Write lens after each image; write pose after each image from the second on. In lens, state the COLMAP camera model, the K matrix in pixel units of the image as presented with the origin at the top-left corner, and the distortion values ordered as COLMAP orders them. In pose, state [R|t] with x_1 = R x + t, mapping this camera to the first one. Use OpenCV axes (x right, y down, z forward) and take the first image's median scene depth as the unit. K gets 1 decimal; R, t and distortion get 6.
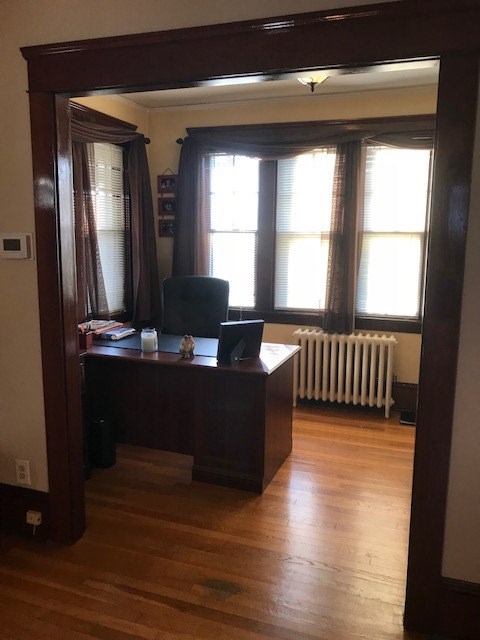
lens RADIAL K [[525.2, 0, 237.0], [0, 525.2, 314.7], [0, 0, 1]] dist [0.100028, -0.158440]
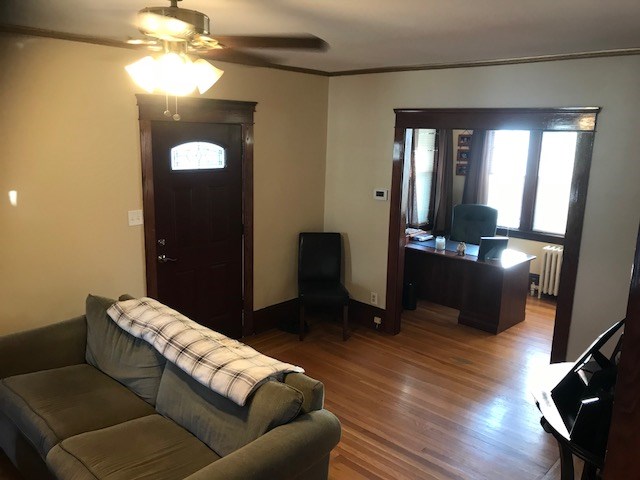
lens RADIAL K [[525.2, 0, 316.7], [0, 525.2, 232.8], [0, 0, 1]] dist [0.100028, -0.158440]
pose [[0.911015, 0.090378, -0.402347, 0.155088], [-0.078372, 0.995851, 0.046241, -0.032834], [0.404857, -0.010593, 0.914319, -0.741808]]
